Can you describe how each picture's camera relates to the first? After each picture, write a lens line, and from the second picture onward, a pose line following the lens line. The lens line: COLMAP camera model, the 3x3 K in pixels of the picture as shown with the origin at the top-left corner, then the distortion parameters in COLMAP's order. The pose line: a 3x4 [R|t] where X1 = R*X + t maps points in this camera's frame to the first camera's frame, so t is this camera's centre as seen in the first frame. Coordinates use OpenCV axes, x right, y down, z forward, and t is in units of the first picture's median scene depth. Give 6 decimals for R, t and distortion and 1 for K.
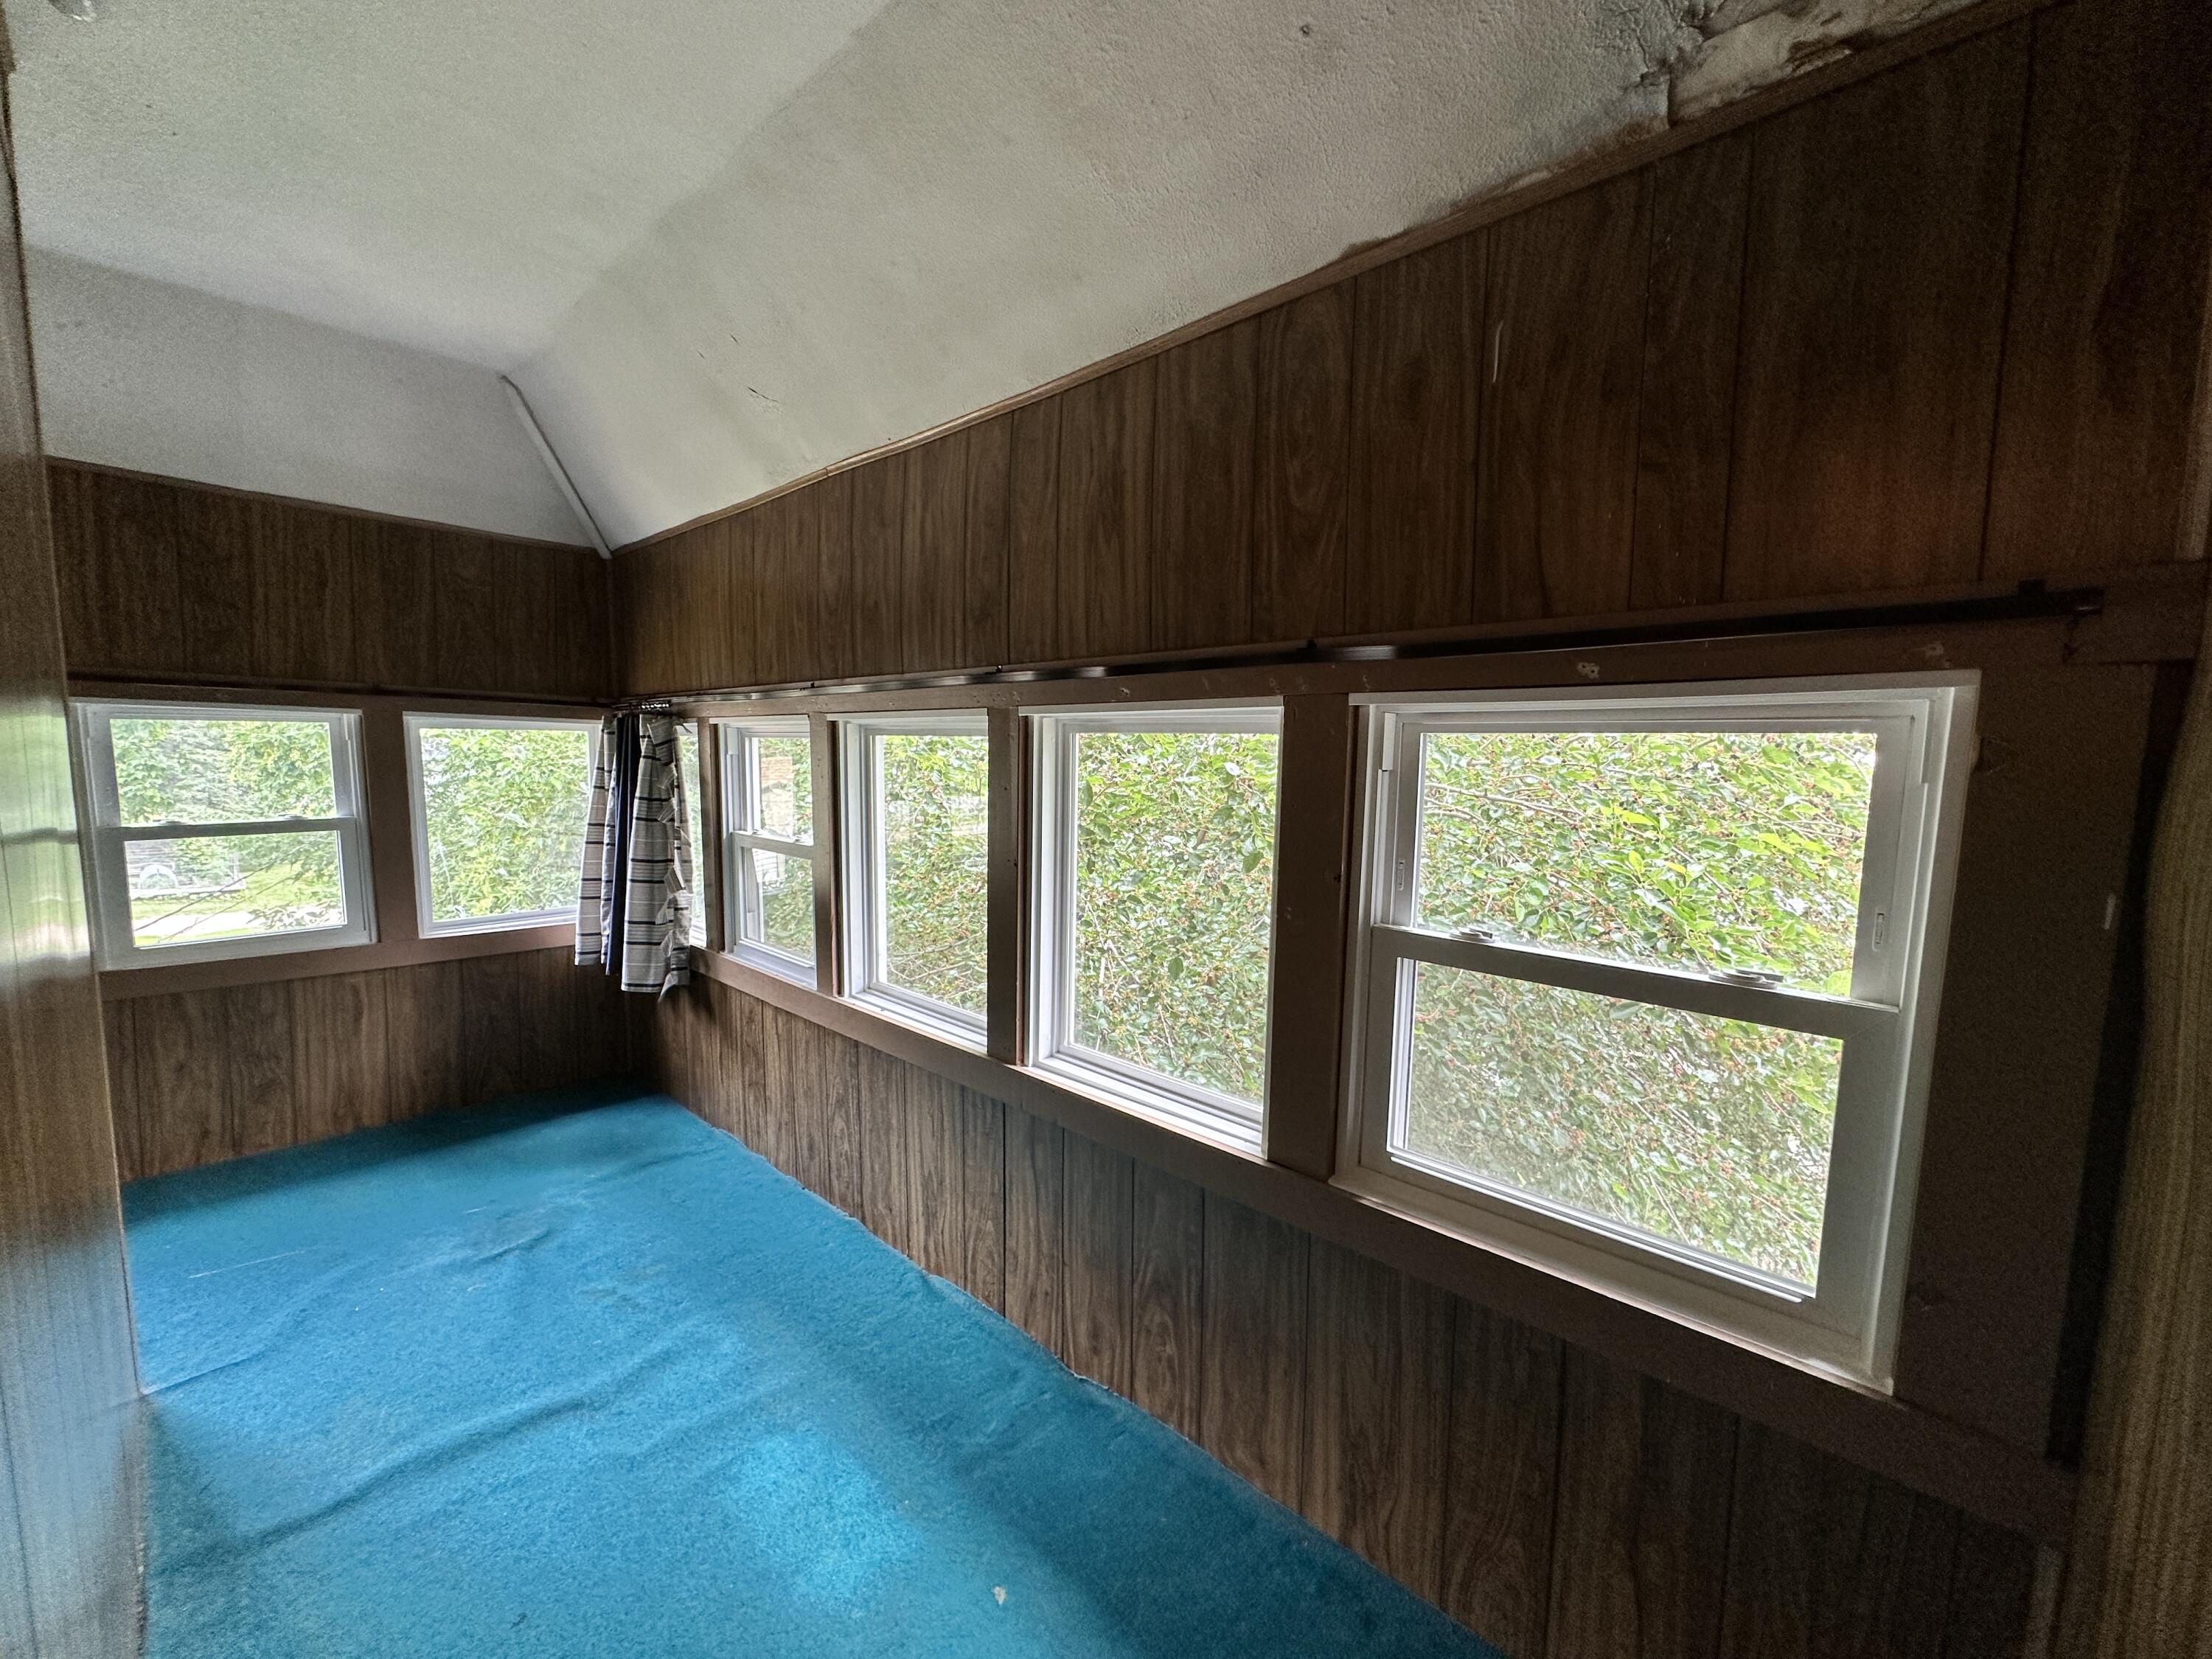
lens RADIAL K [[878.7, 0, 1105.5], [0, 878.7, 834.2], [0, 0, 1]] dist [-0.006518, 0.000728]
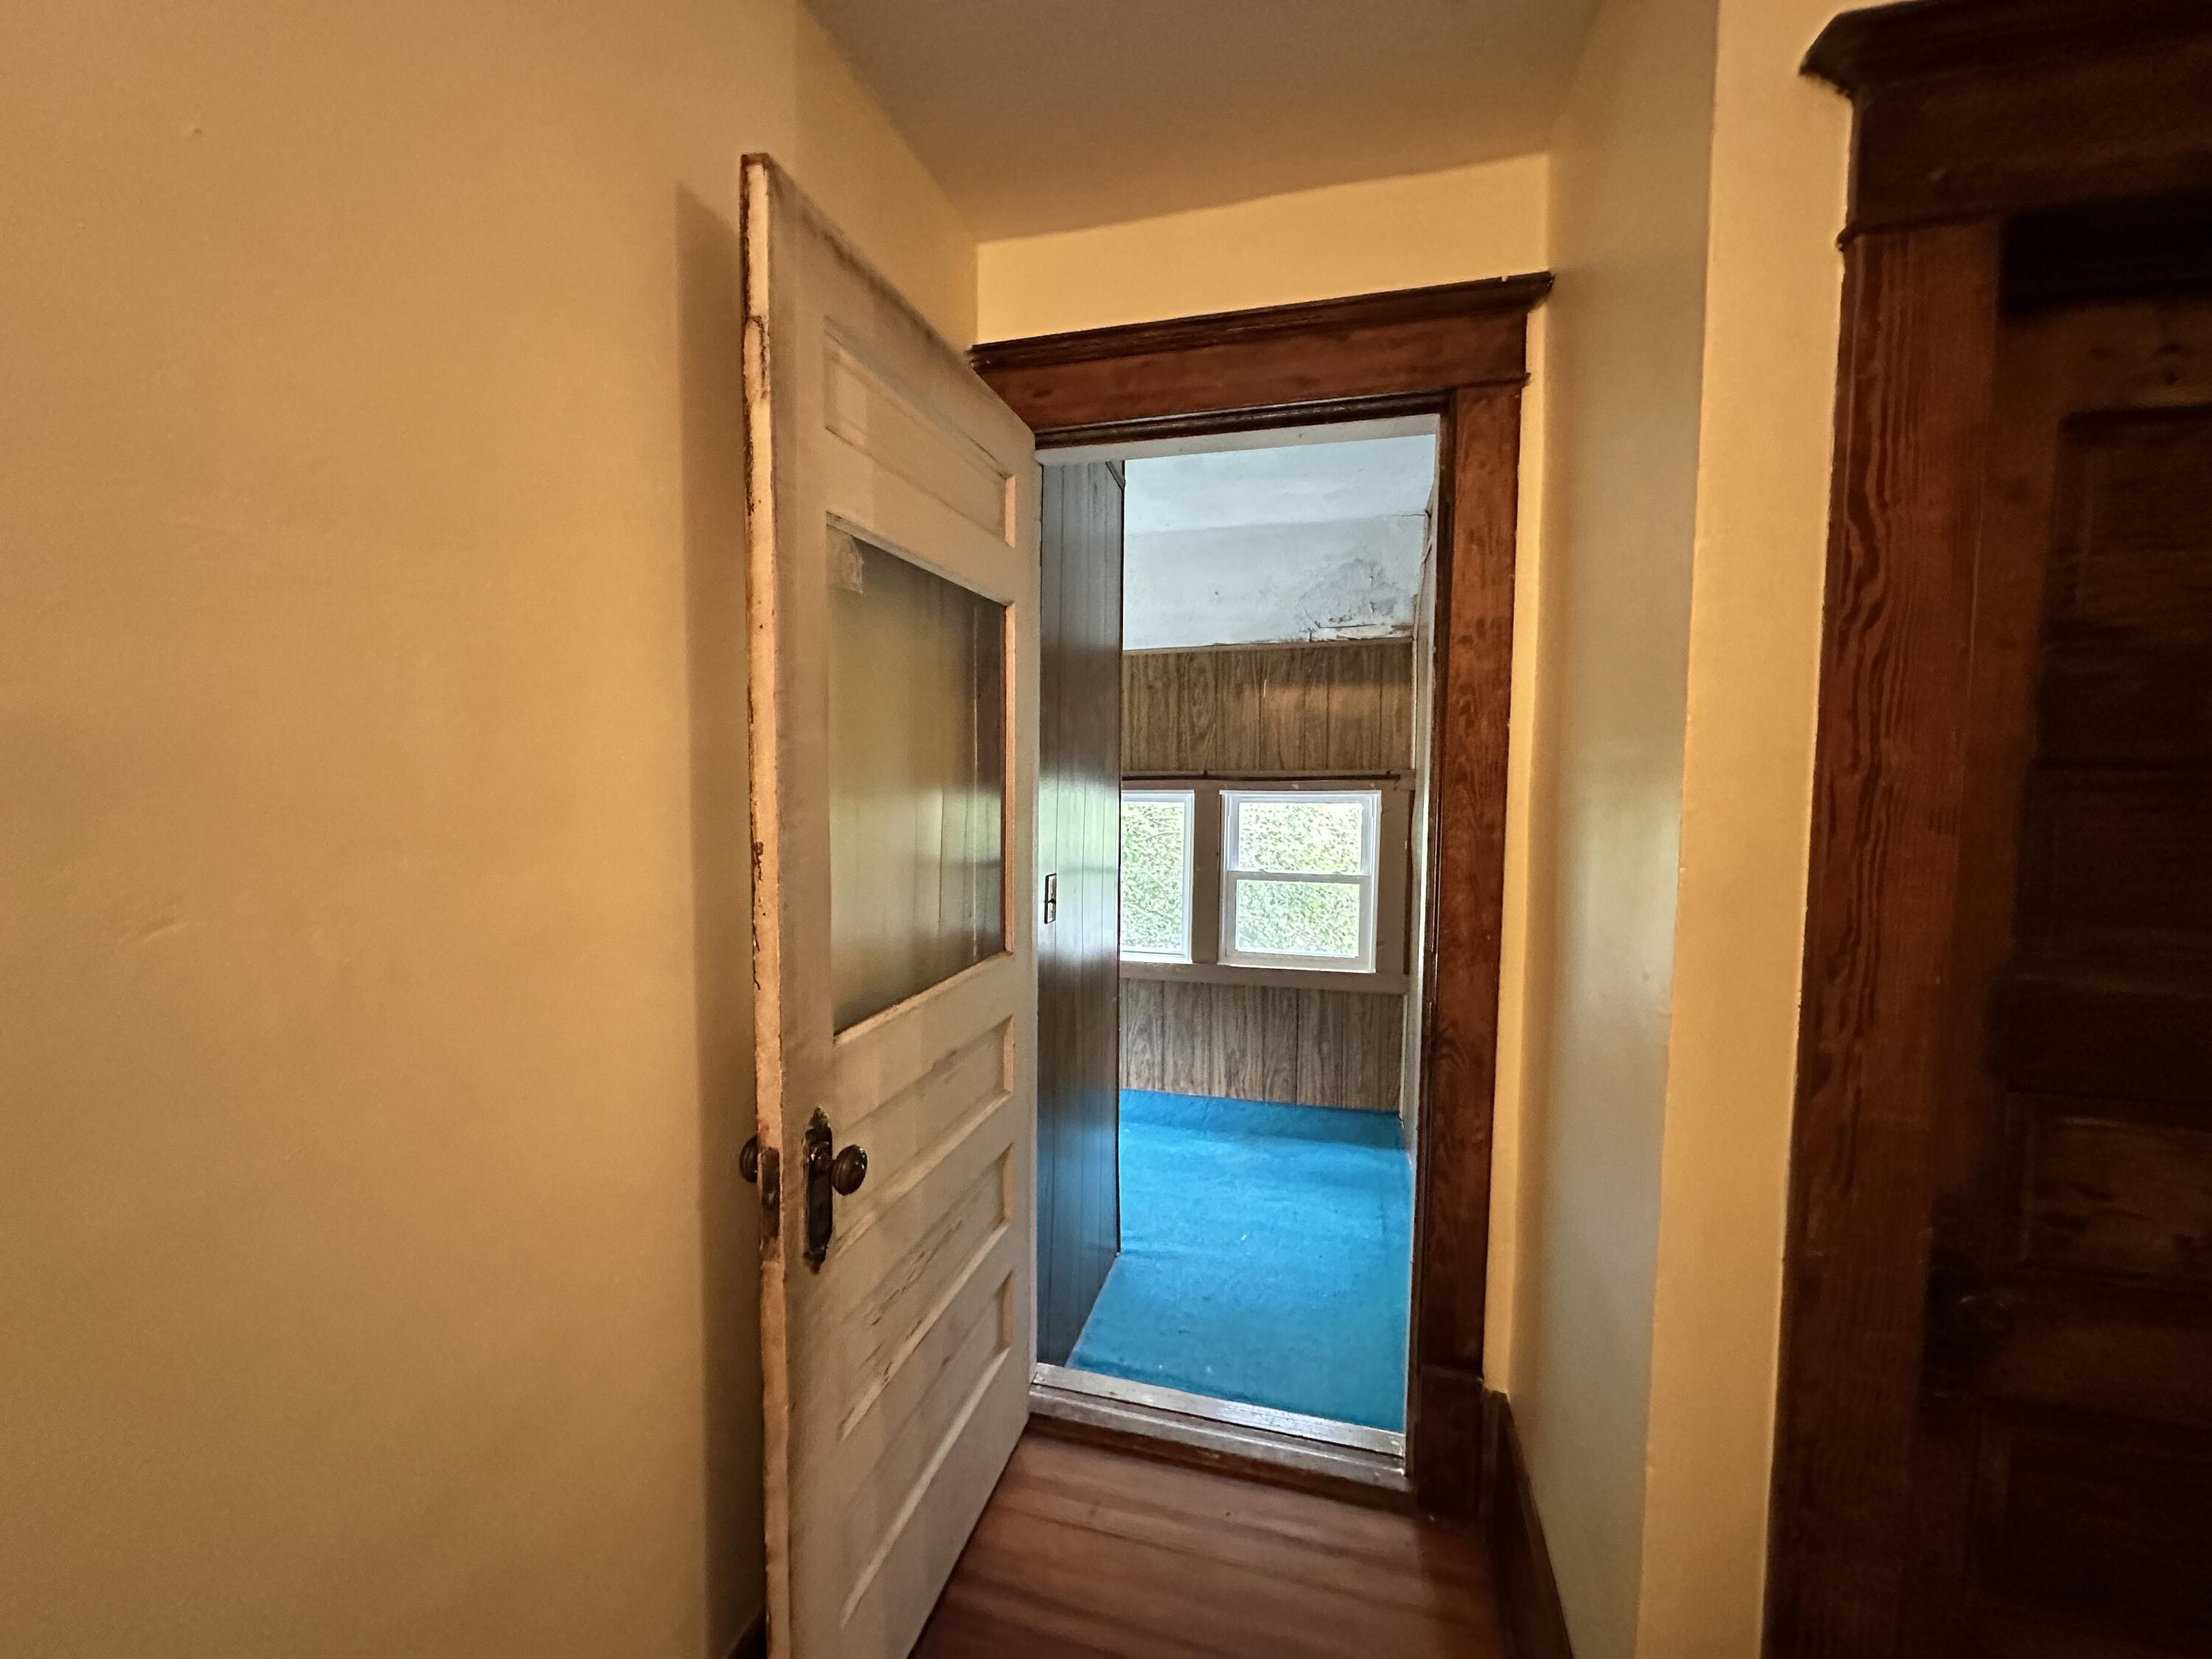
lens RADIAL K [[878.7, 0, 1101.3], [0, 878.7, 825.3], [0, 0, 1]] dist [-0.006518, 0.000728]
pose [[0.886607, -0.040837, 0.460716, -1.372385], [0.056138, 0.998232, -0.019551, -0.007286], [-0.459103, 0.043198, 0.887332, -1.359003]]
